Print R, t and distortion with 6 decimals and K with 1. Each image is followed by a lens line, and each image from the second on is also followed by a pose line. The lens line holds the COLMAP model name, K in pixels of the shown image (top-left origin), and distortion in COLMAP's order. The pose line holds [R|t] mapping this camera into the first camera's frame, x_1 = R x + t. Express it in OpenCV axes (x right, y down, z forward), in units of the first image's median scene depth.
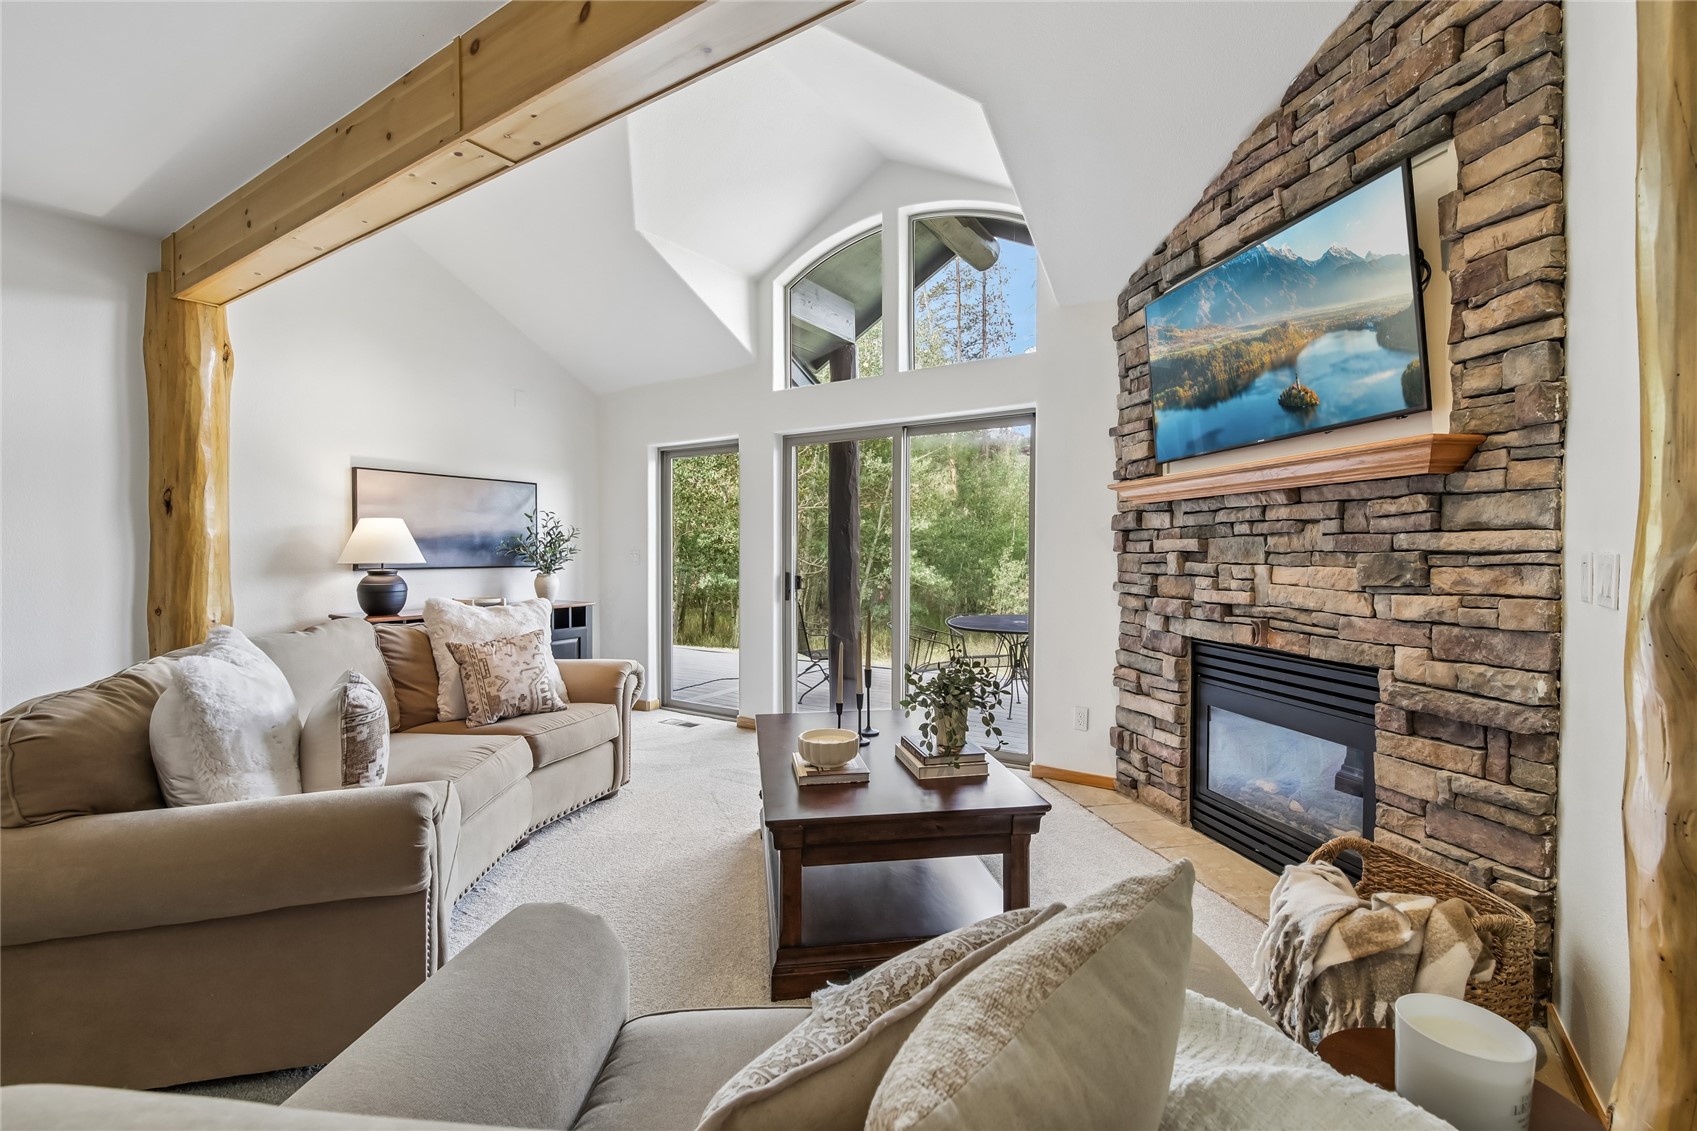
lens RADIAL K [[723.9, 0, 850.1], [0, 723.9, 562.6], [0, 0, 1]] dist [-0.002870, -0.000790]
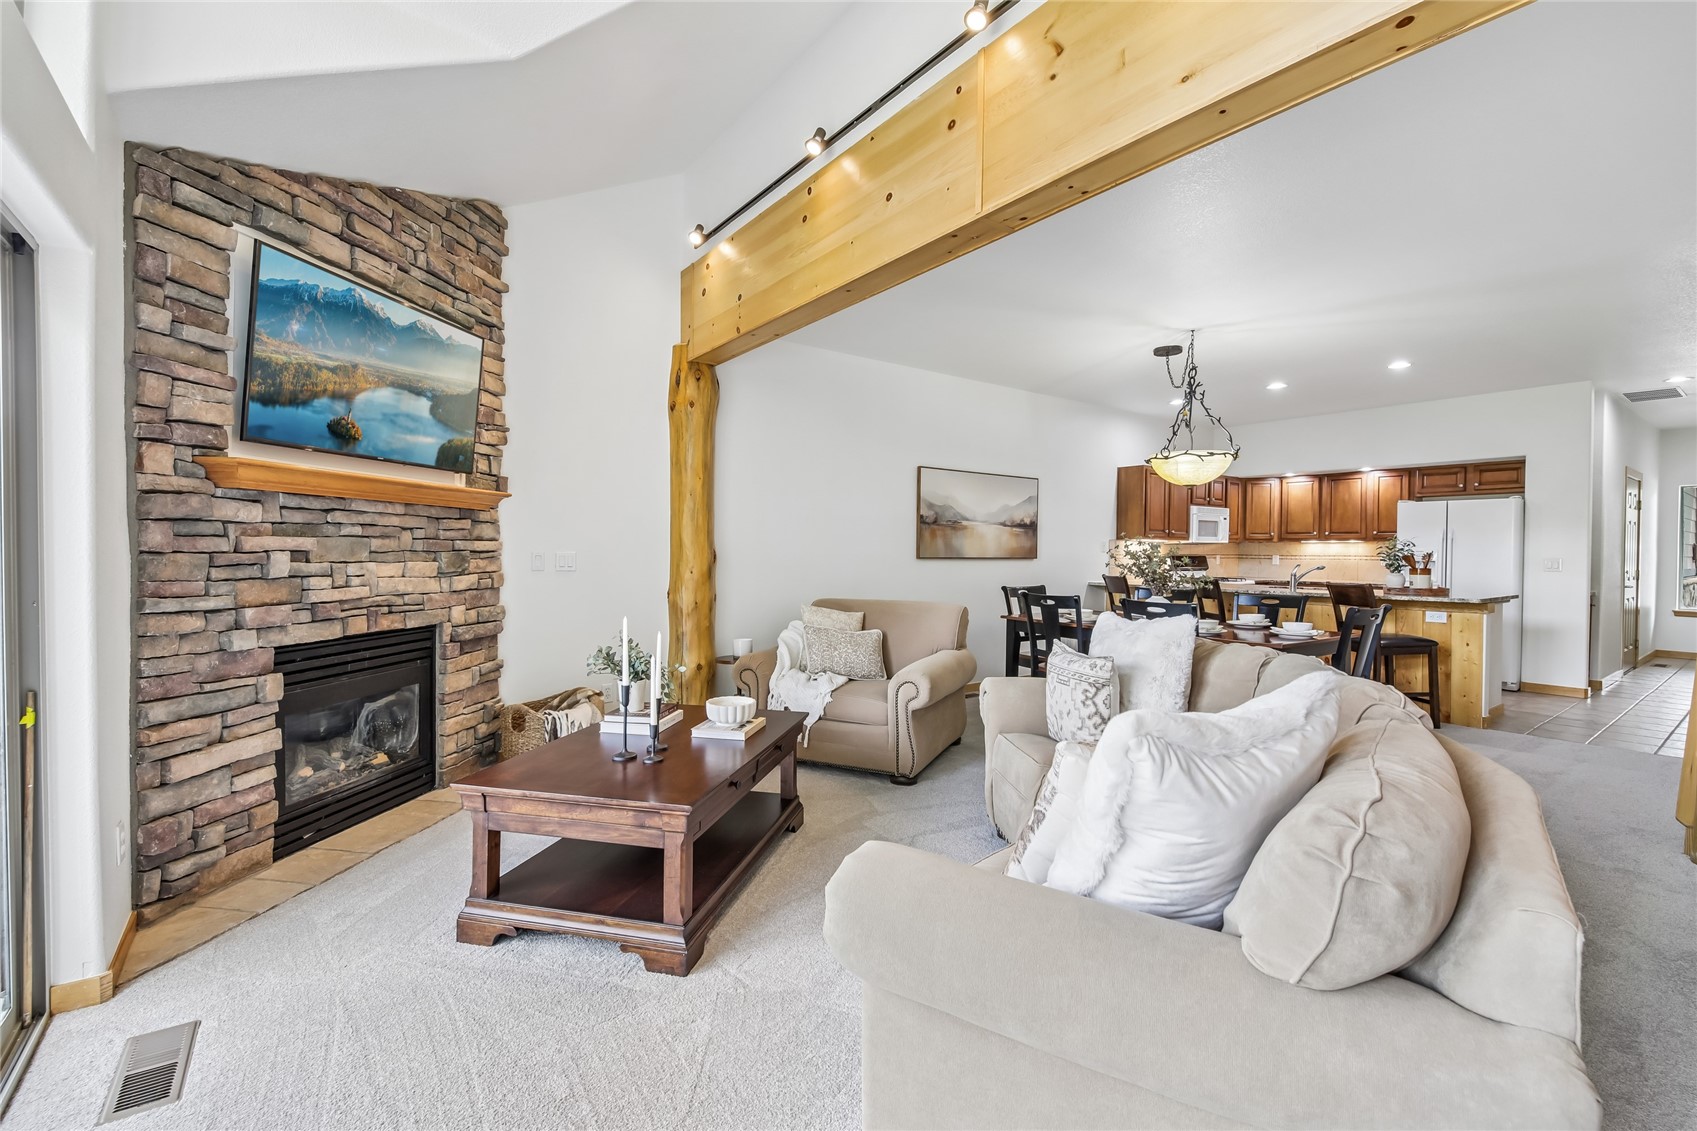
lens RADIAL K [[723.9, 0, 850.1], [0, 723.9, 562.6], [0, 0, 1]] dist [-0.002870, -0.000790]
pose [[-0.933451, -0.013557, 0.358448, -0.675003], [-0.002781, 0.999529, 0.030561, -0.039768], [-0.358693, 0.027530, -0.933049, 2.105651]]
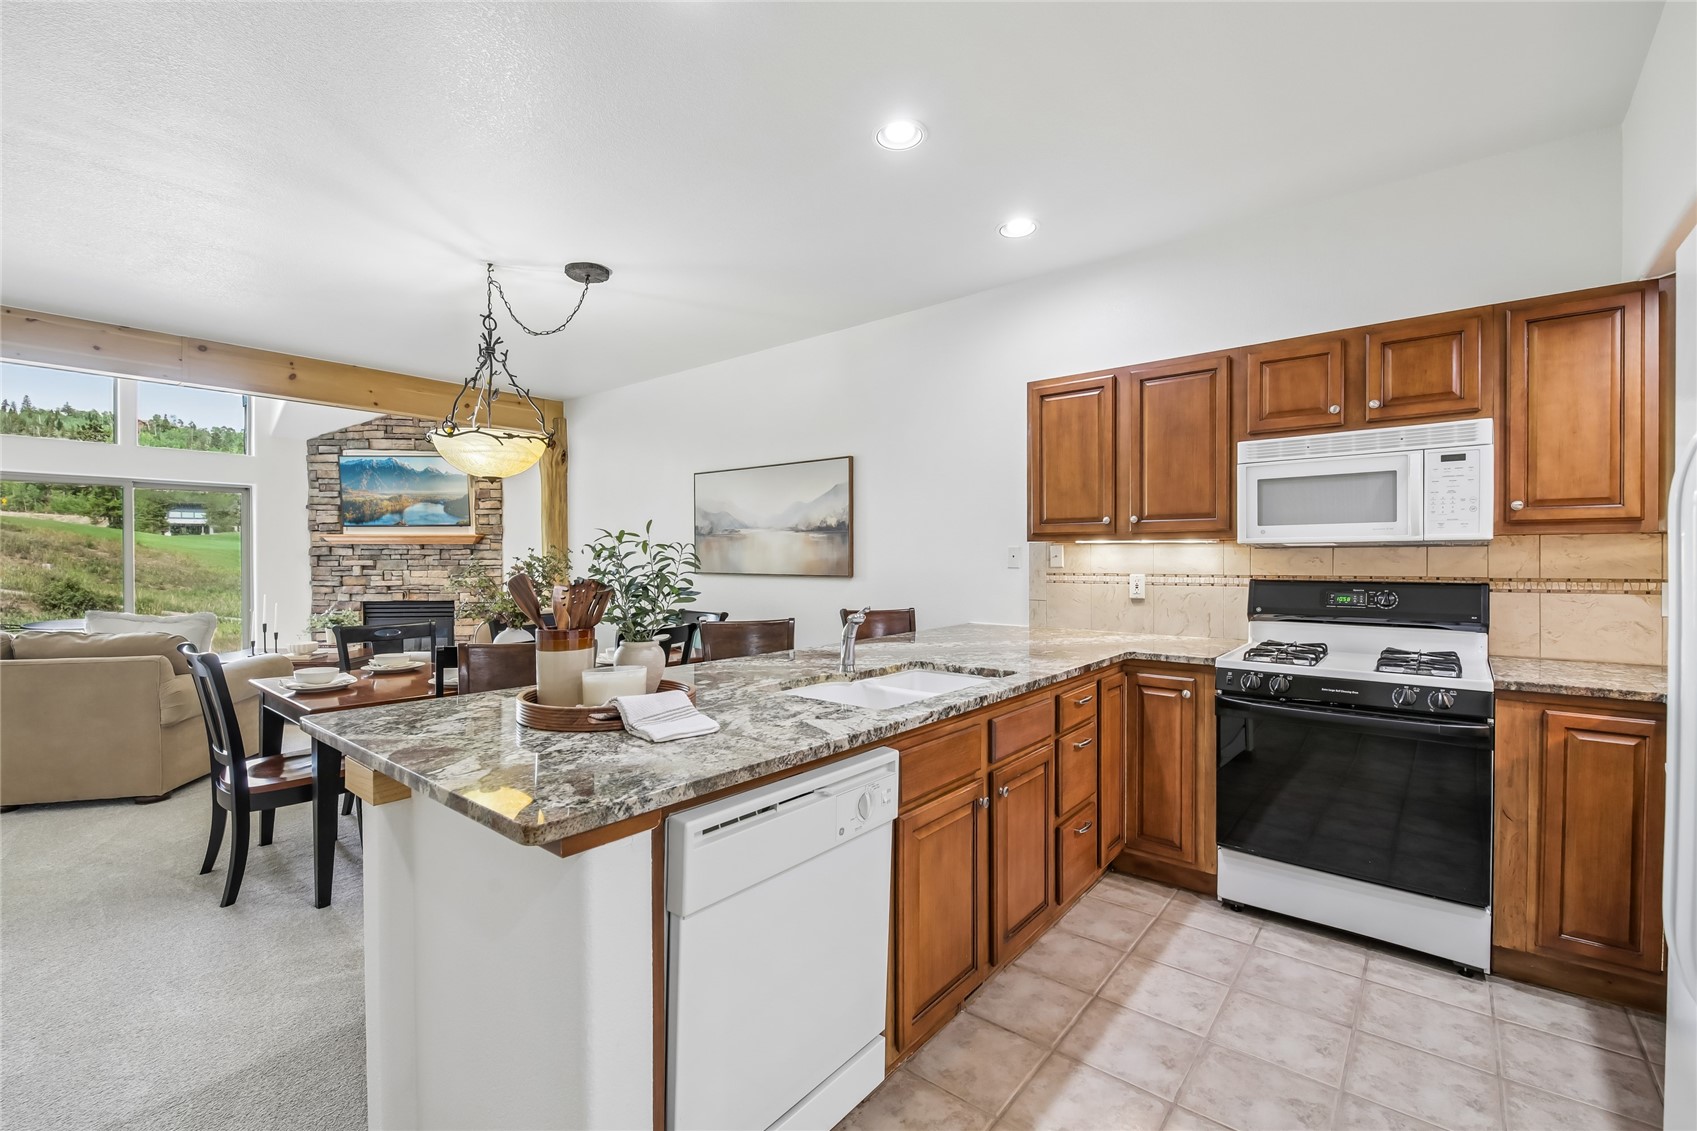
lens RADIAL K [[740.1, 0, 848.5], [0, 740.1, 565.5], [0, 0, 1]] dist [0.001527, -0.003586]
pose [[0.125460, -0.012218, 0.992023, -2.319751], [0.016308, 0.999814, 0.010251, -0.019570], [-0.991965, 0.014891, 0.125636, -1.176448]]
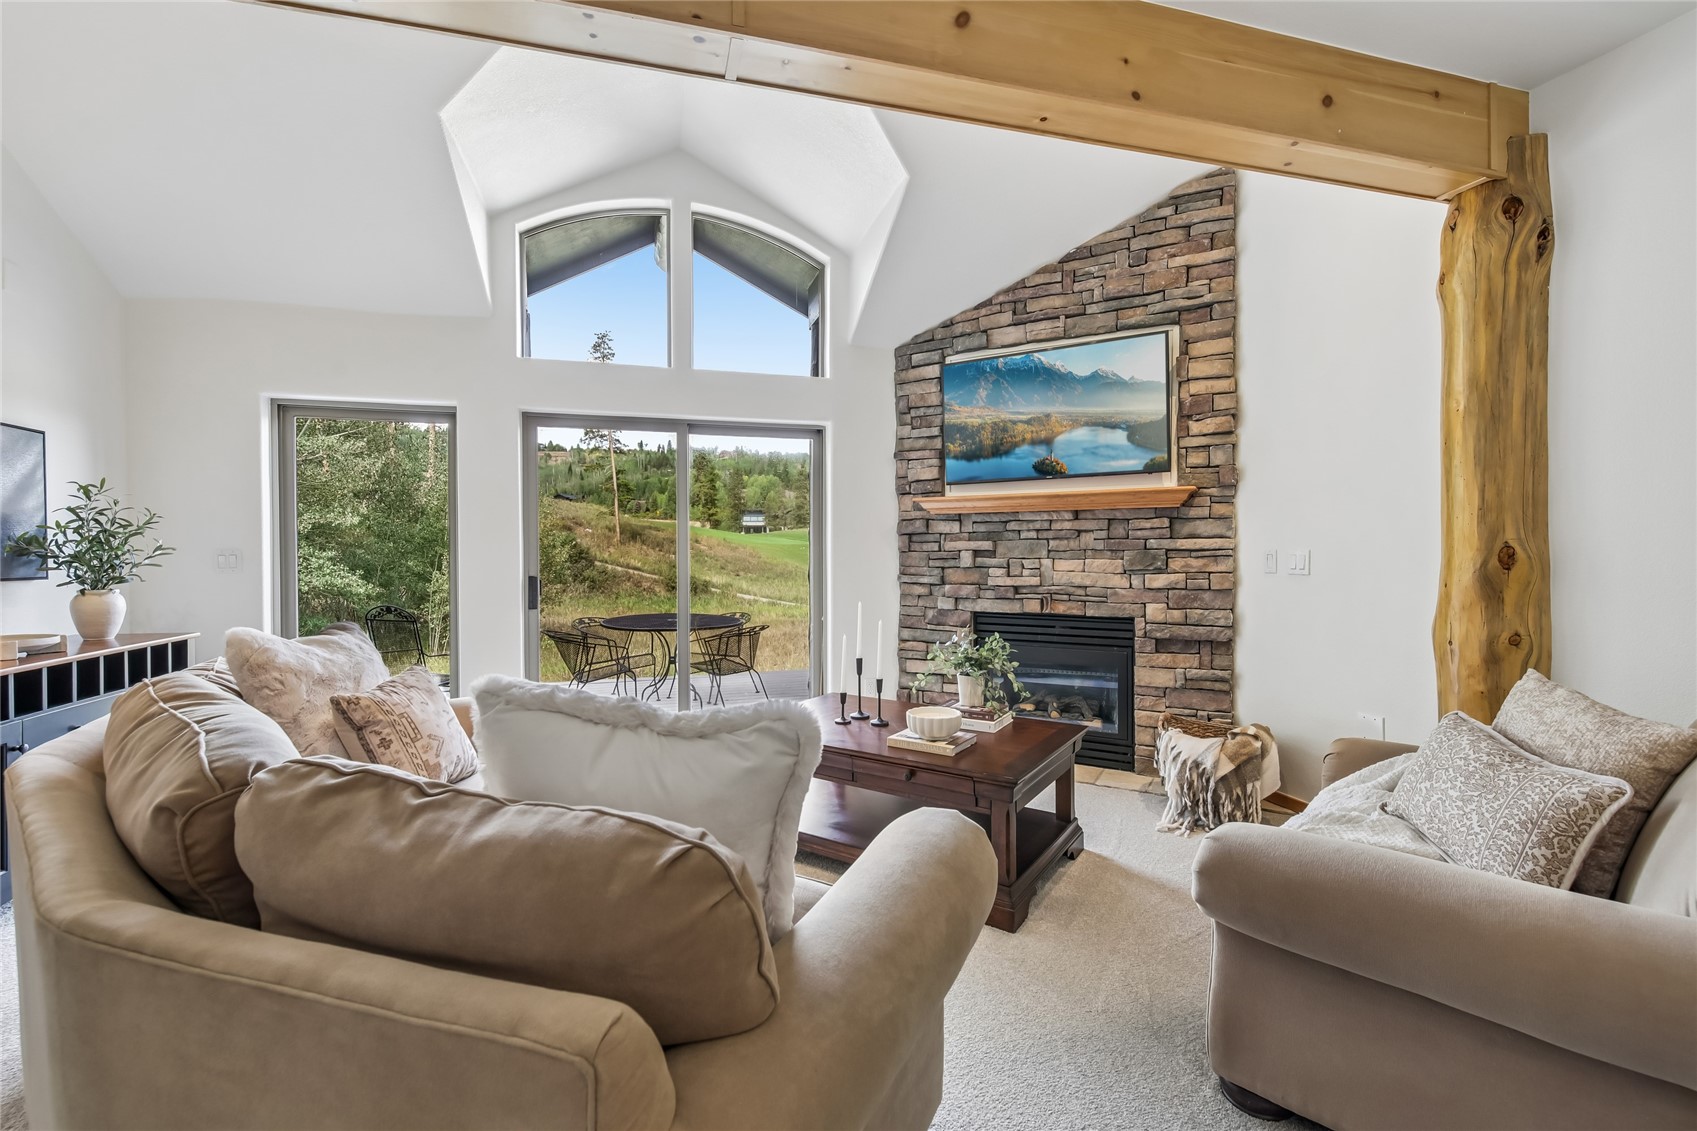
lens RADIAL K [[726.9, 0, 841.4], [0, 726.9, 559.1], [0, 0, 1]] dist [0.020016, -0.000202]
pose [[0.670813, -0.010334, 0.741554, -0.987866], [0.014776, 0.999891, 0.000567, -0.003942], [-0.741479, 0.010577, 0.670893, 0.339495]]
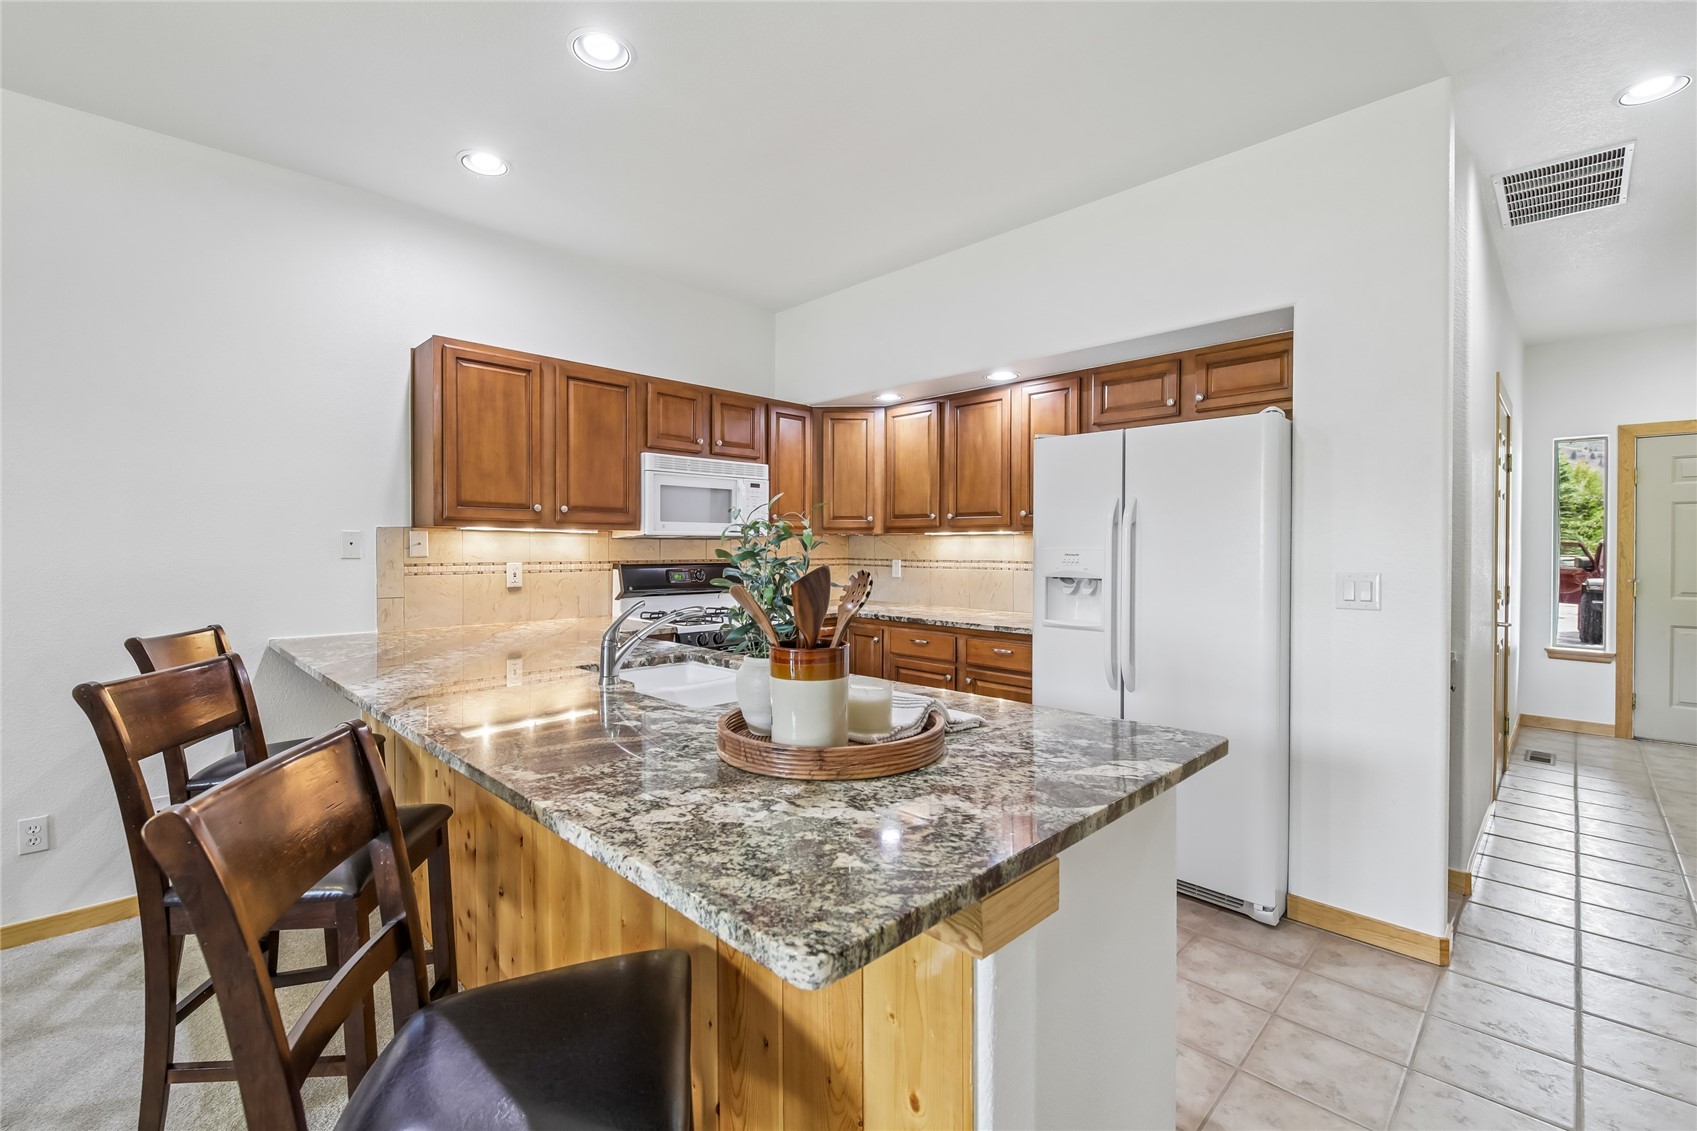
lens RADIAL K [[723.9, 0, 850.1], [0, 723.9, 562.6], [0, 0, 1]] dist [-0.002870, -0.000790]
pose [[-0.976180, -0.005964, 0.216879, -1.717728], [0.000804, 0.999516, 0.031108, -0.022110], [-0.216959, 0.030541, -0.975703, -0.275359]]
